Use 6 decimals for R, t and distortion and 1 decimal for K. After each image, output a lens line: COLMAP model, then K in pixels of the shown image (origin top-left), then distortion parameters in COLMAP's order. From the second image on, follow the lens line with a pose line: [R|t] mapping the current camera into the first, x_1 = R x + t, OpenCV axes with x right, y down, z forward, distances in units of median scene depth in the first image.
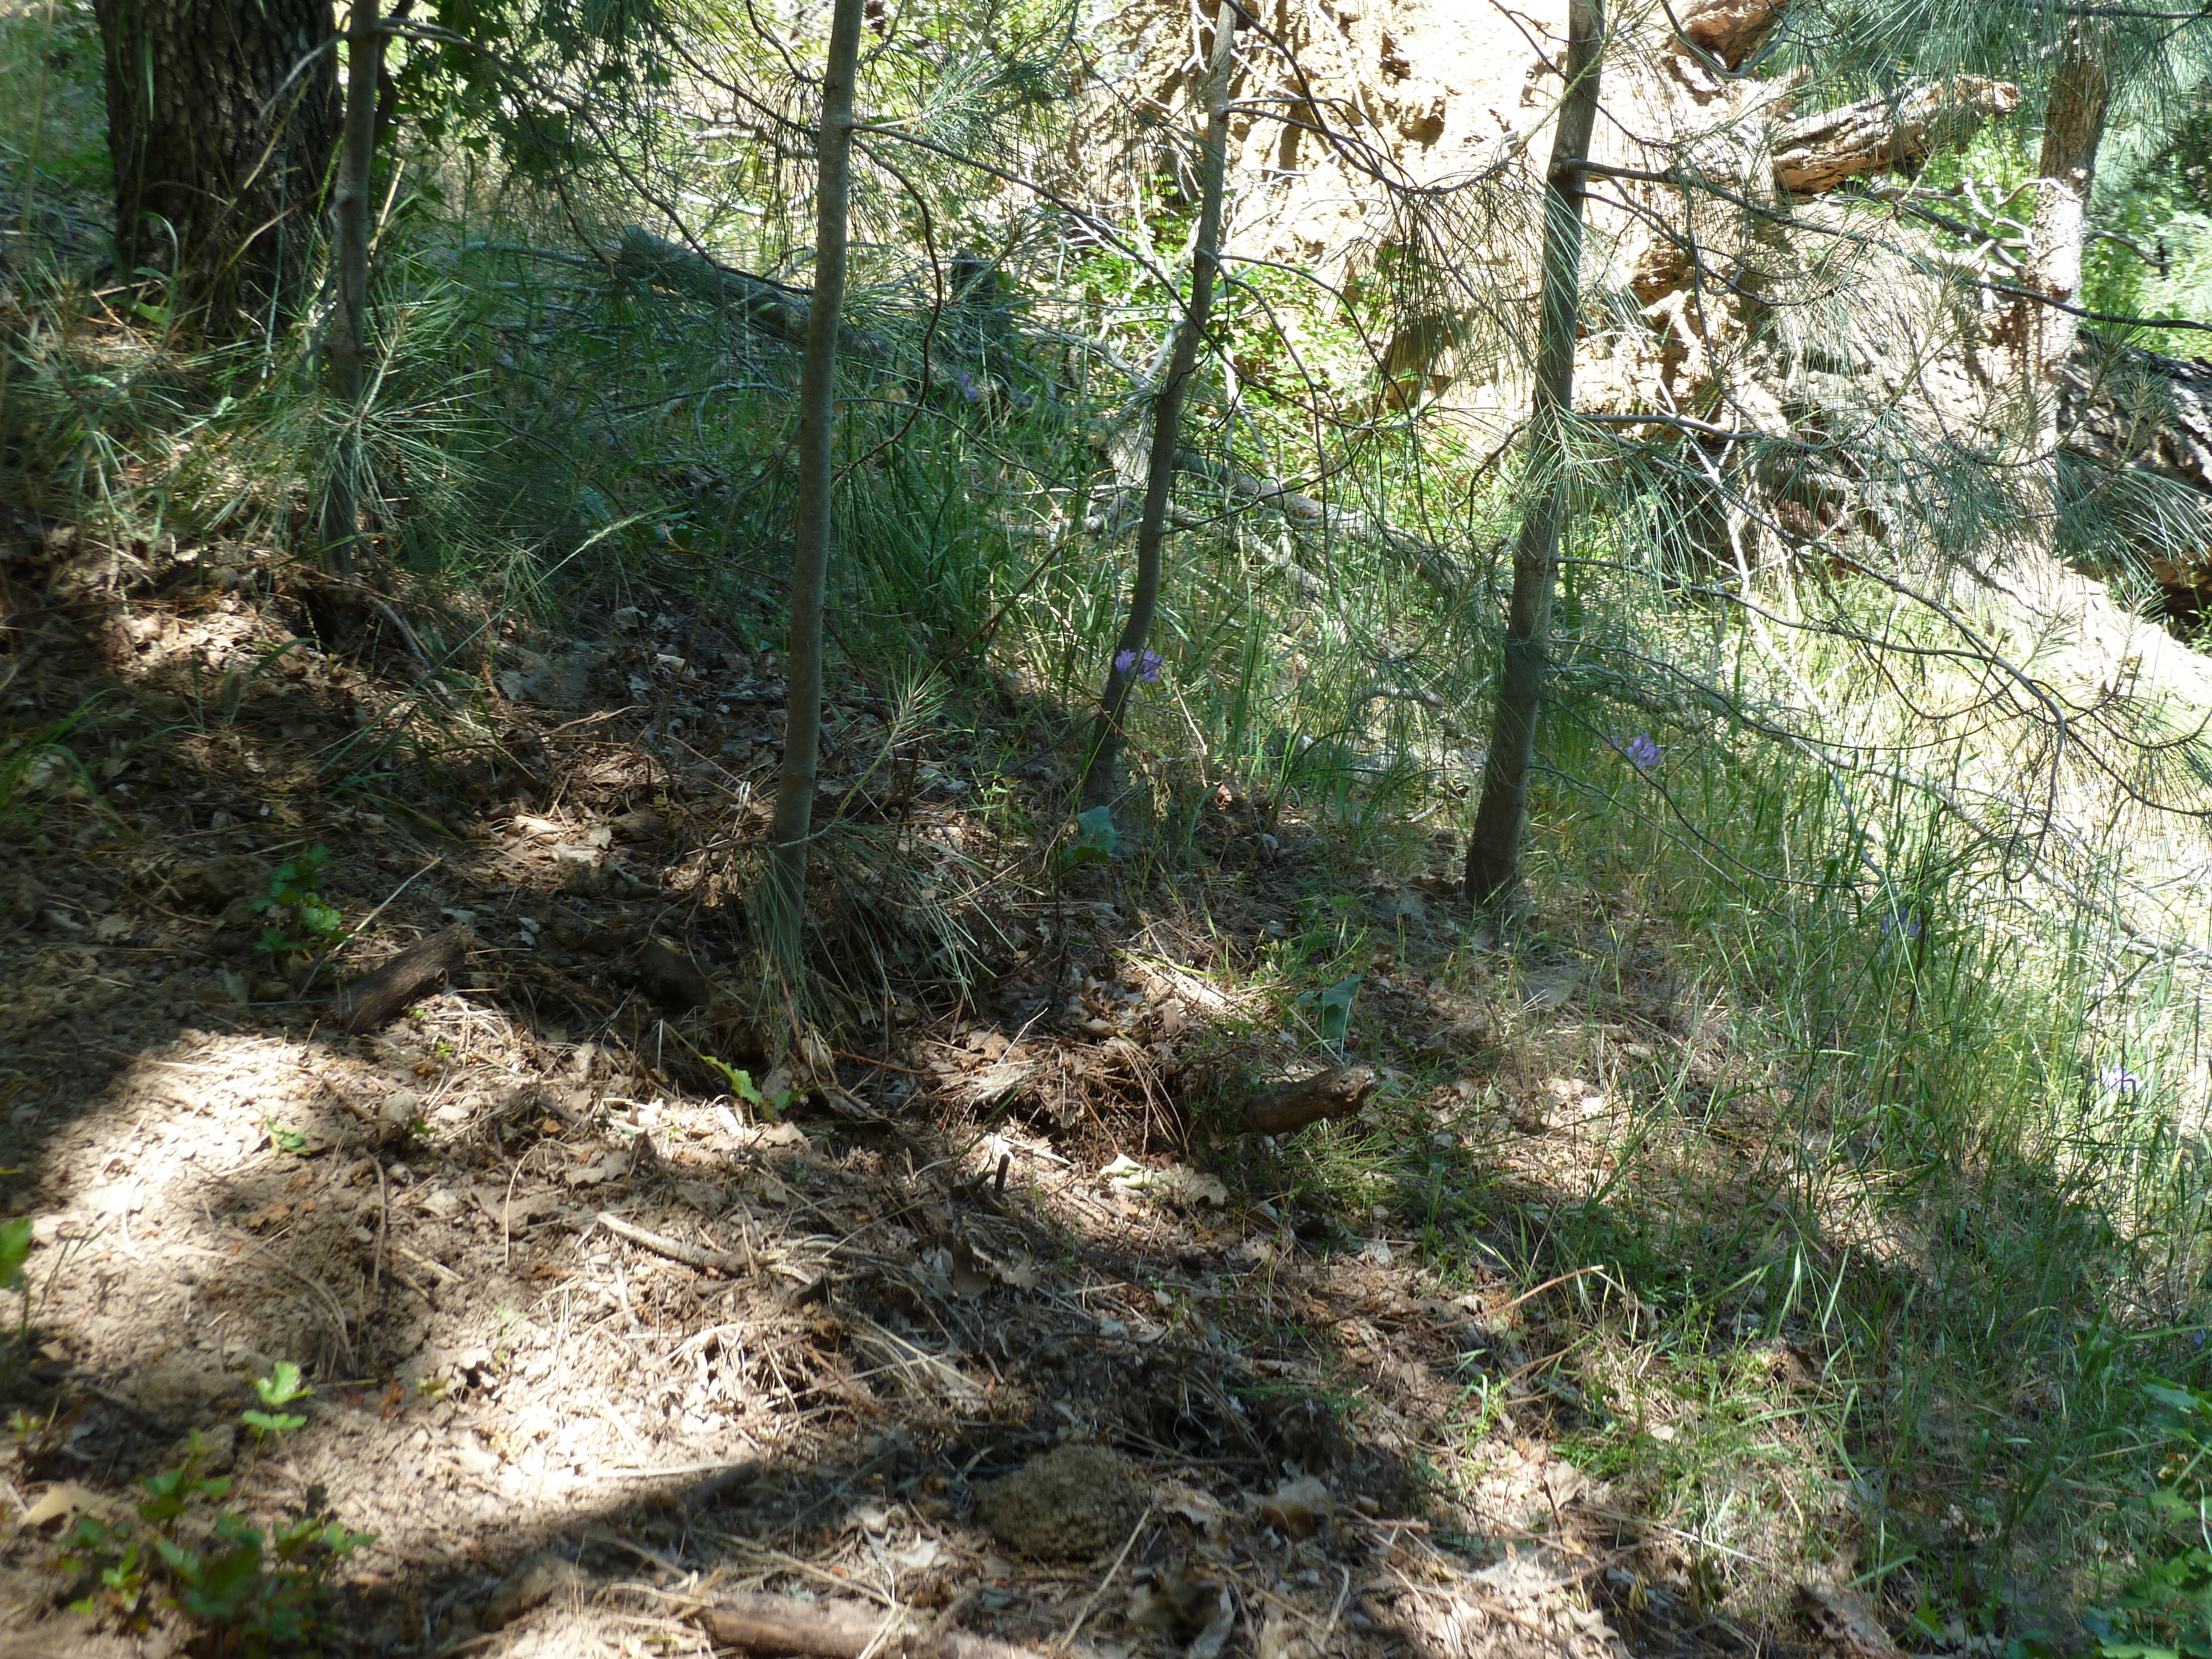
lens RADIAL K [[3103.0, 0, 1102.3], [0, 3103.0, 831.3], [0, 0, 1]] dist [-0.026278, 0.000000]
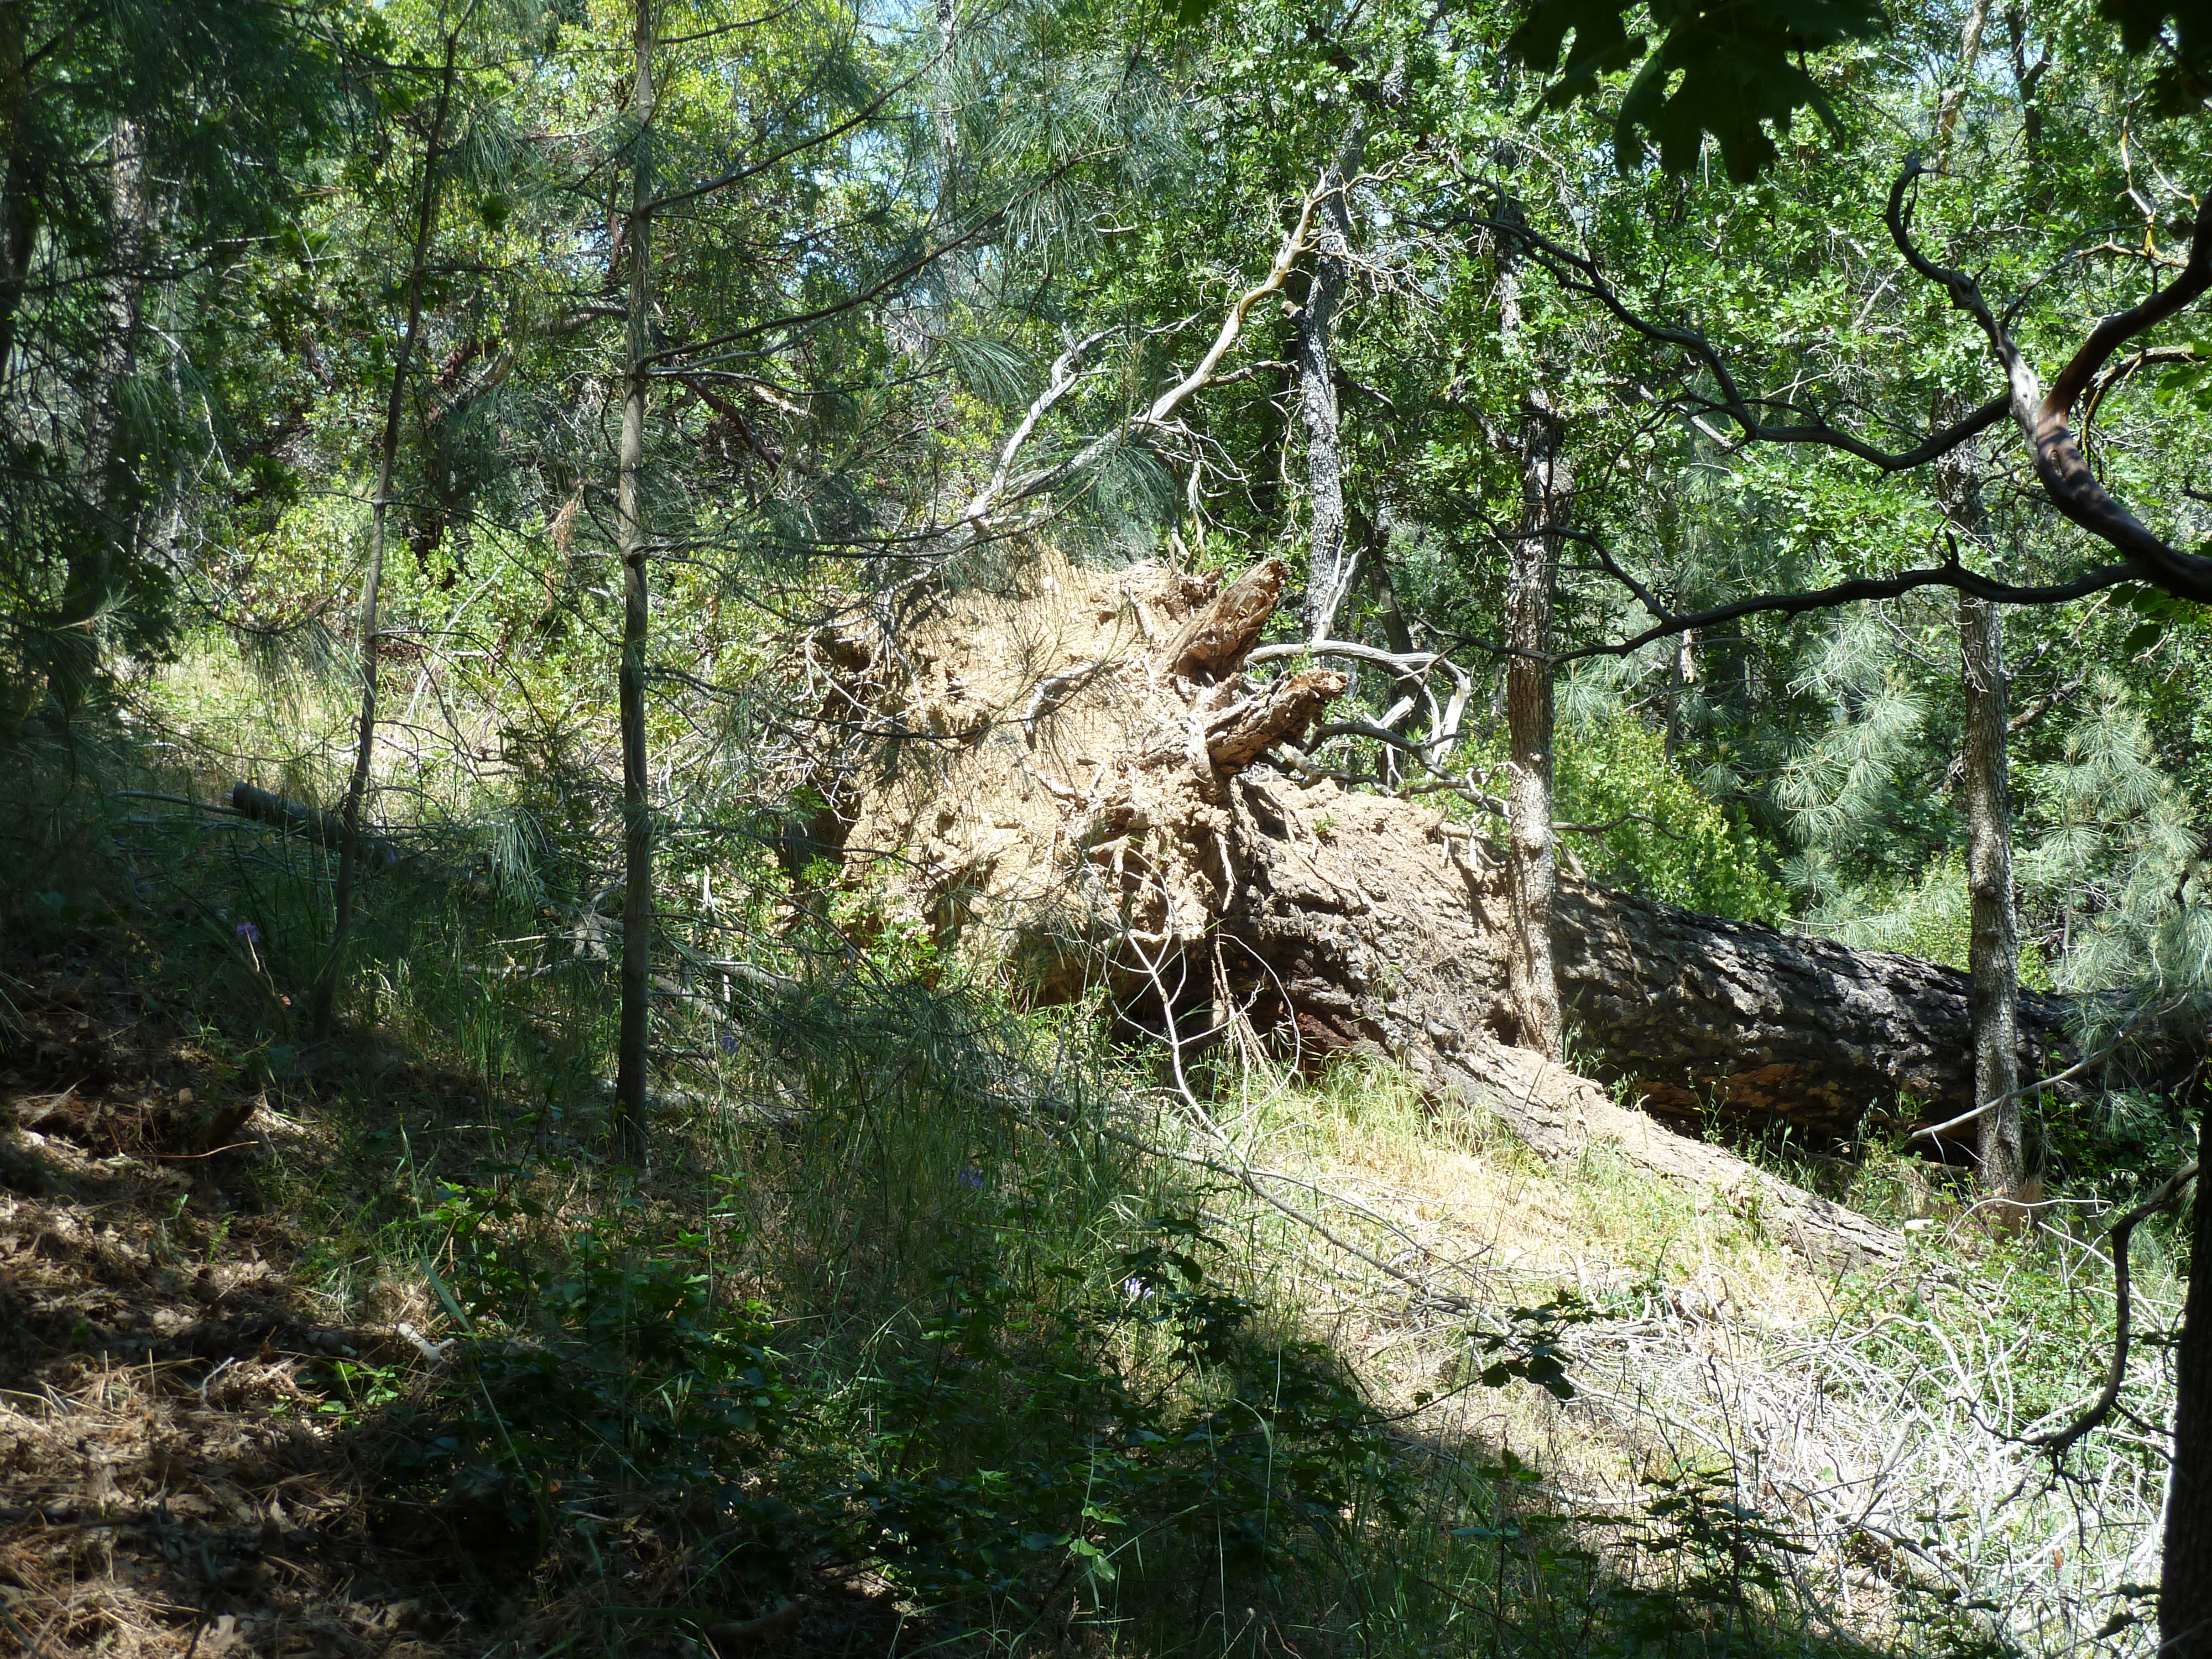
lens RADIAL K [[3103.0, 0, 1109.3], [0, 3103.0, 829.4], [0, 0, 1]] dist [-0.026278, 0.000000]
pose [[0.995735, -0.036920, -0.084551, 0.250805], [0.015509, 0.970383, -0.241073, 0.123303], [0.090947, 0.238734, 0.966817, -0.248995]]
